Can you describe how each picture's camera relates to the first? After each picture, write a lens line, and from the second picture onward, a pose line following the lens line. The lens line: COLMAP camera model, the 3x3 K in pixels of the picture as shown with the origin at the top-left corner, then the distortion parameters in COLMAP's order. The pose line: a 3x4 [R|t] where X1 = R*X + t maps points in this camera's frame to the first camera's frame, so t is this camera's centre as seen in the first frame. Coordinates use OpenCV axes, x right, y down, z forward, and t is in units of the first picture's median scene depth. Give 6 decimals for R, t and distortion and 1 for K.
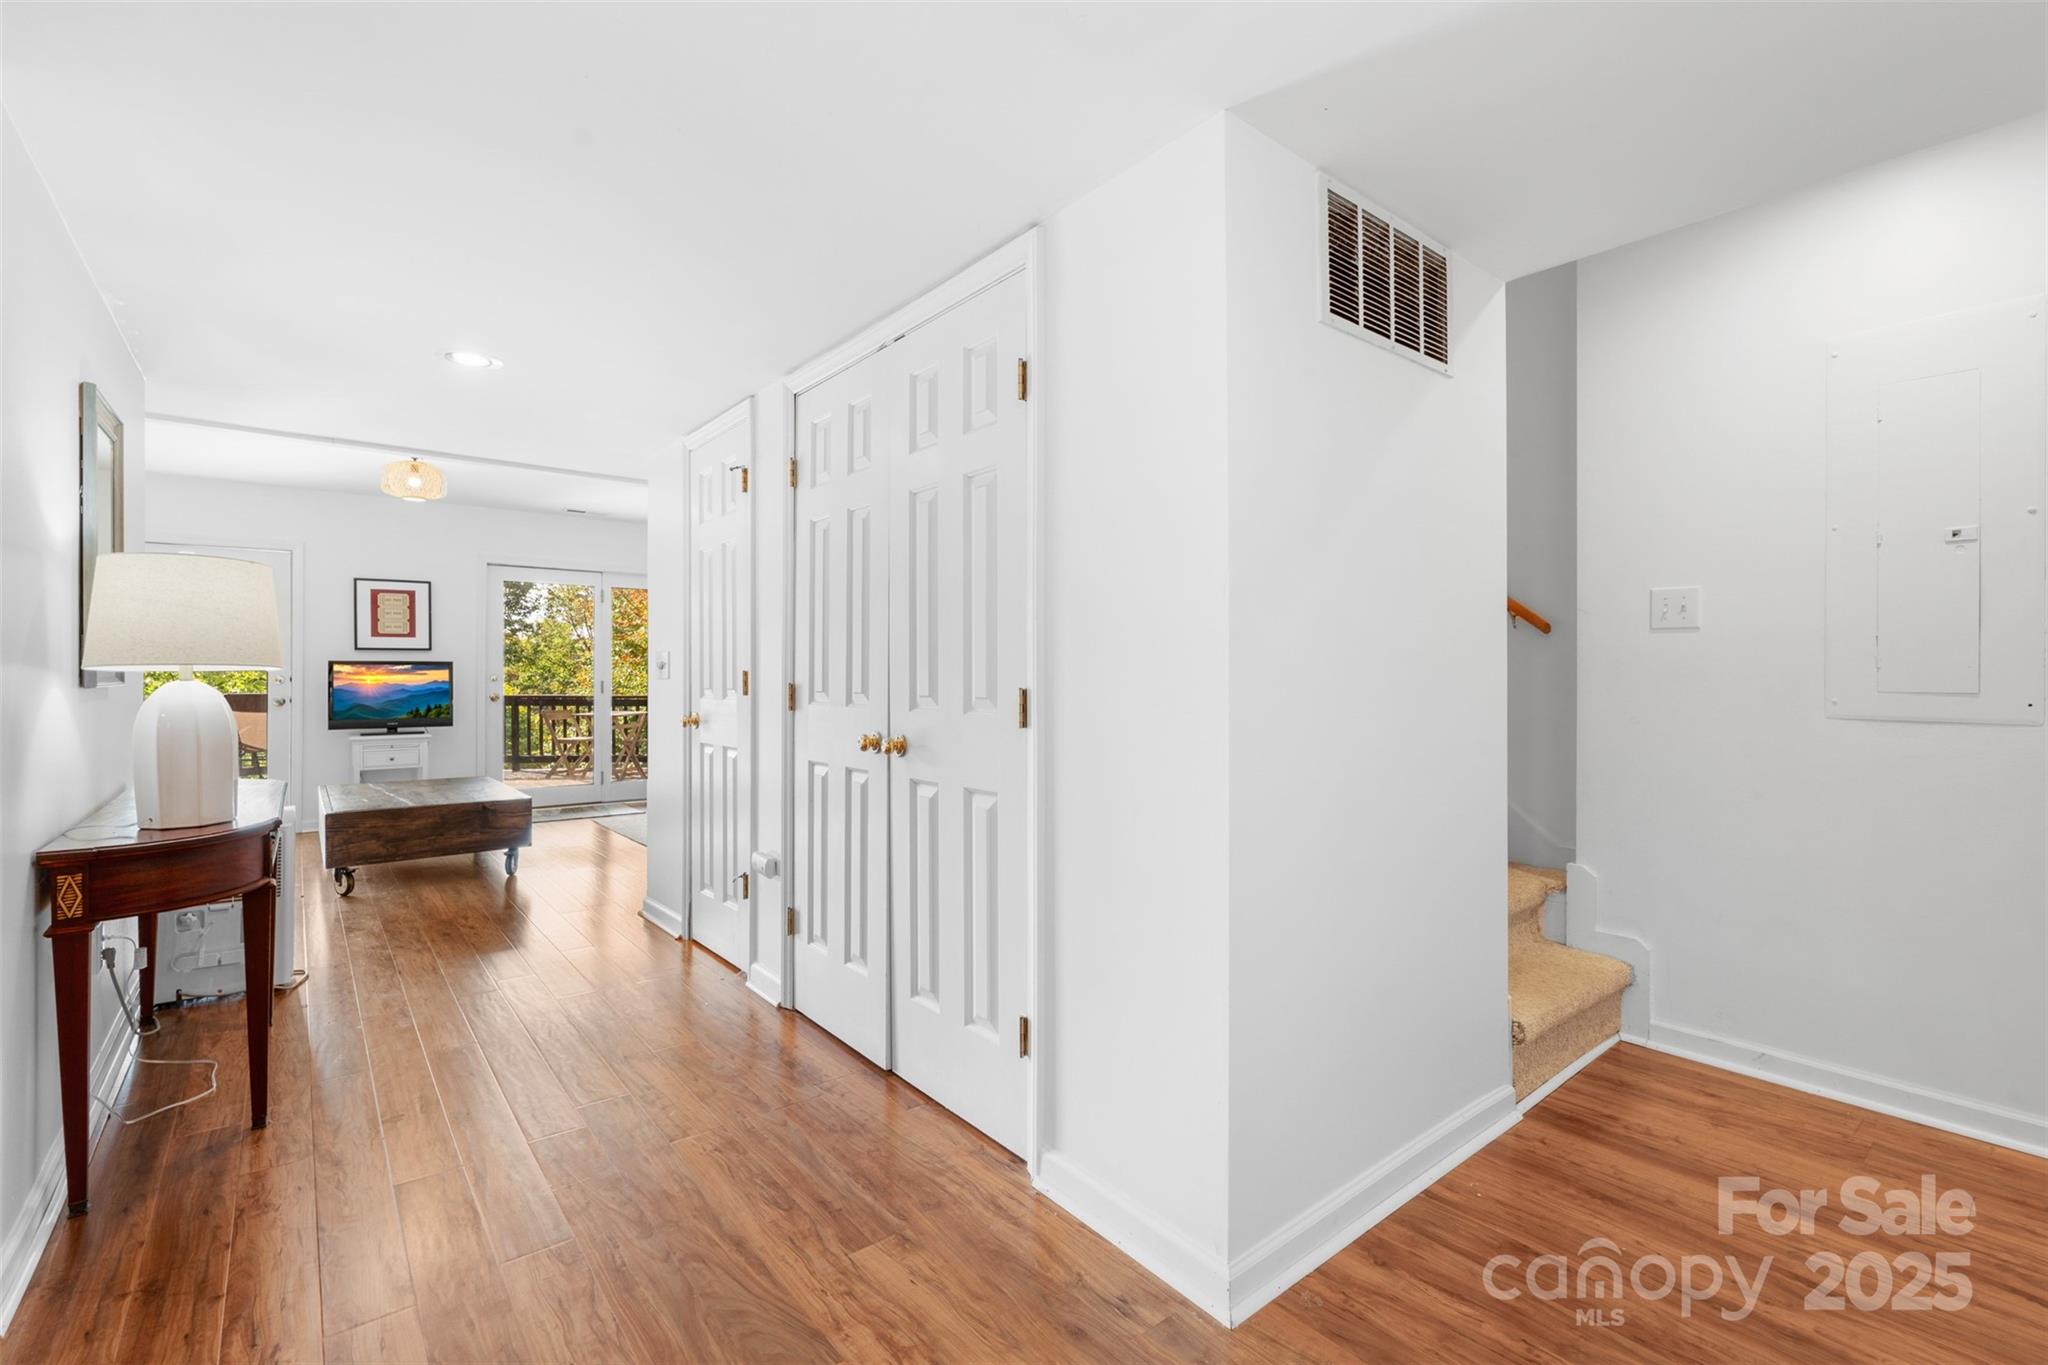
lens RADIAL K [[915.8, 0, 1021.6], [0, 915.8, 675.7], [0, 0, 1]] dist [-0.003250, -0.000465]
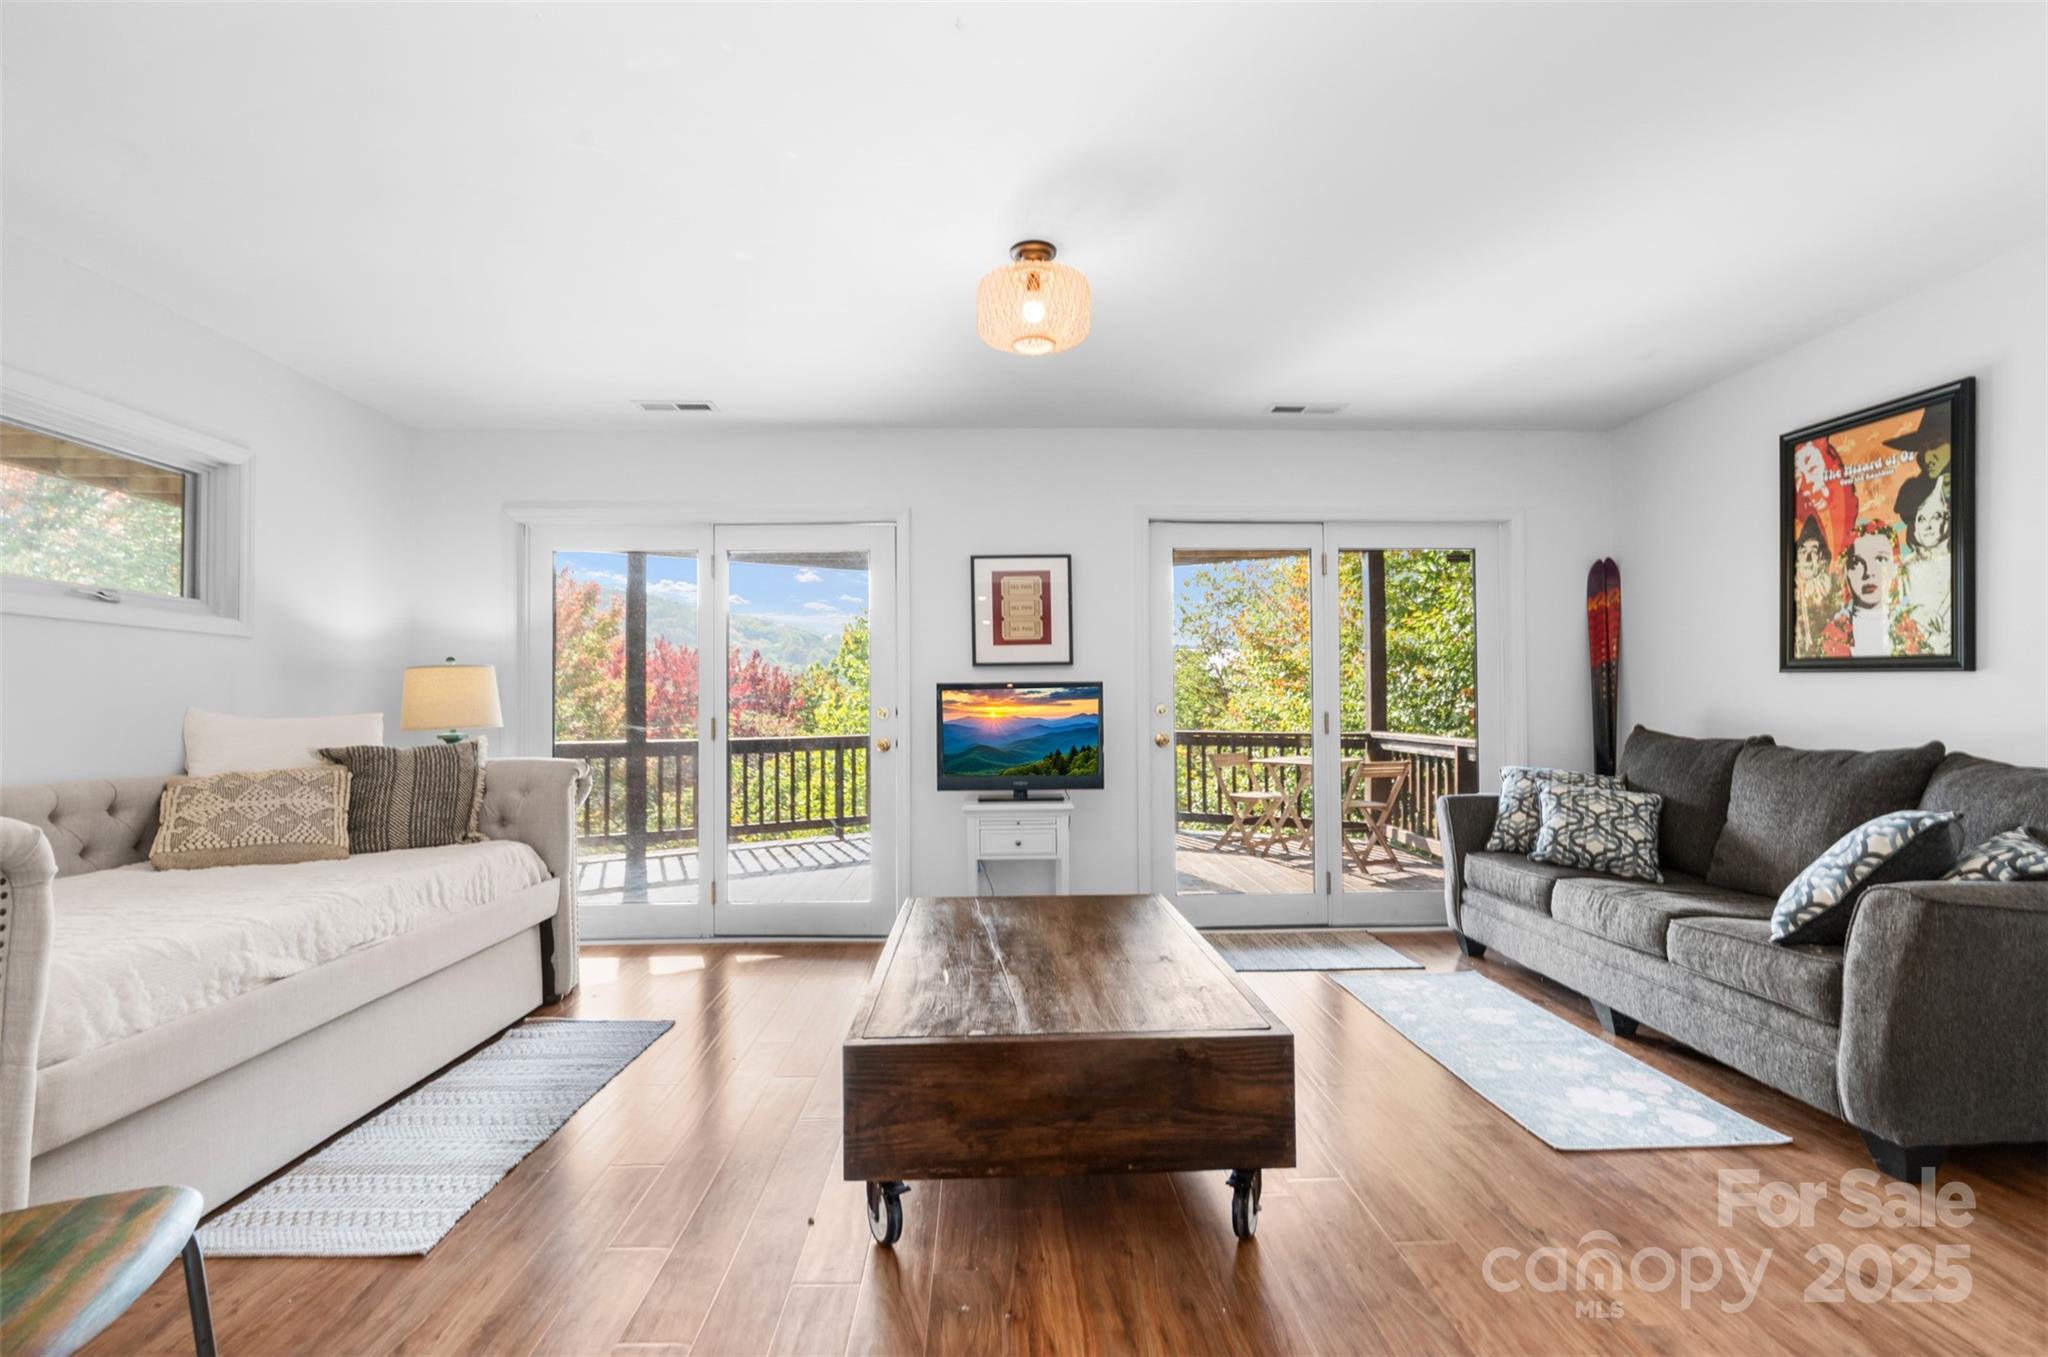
lens RADIAL K [[989.7, 0, 1024.0], [0, 989.7, 678.5], [0, 0, 1]] dist [-0.000584, -0.000049]
pose [[0.805989, -0.025255, -0.591392, -0.289976], [0.009606, 0.999516, -0.029592, 0.001160], [0.591853, 0.018170, 0.805841, 0.462779]]
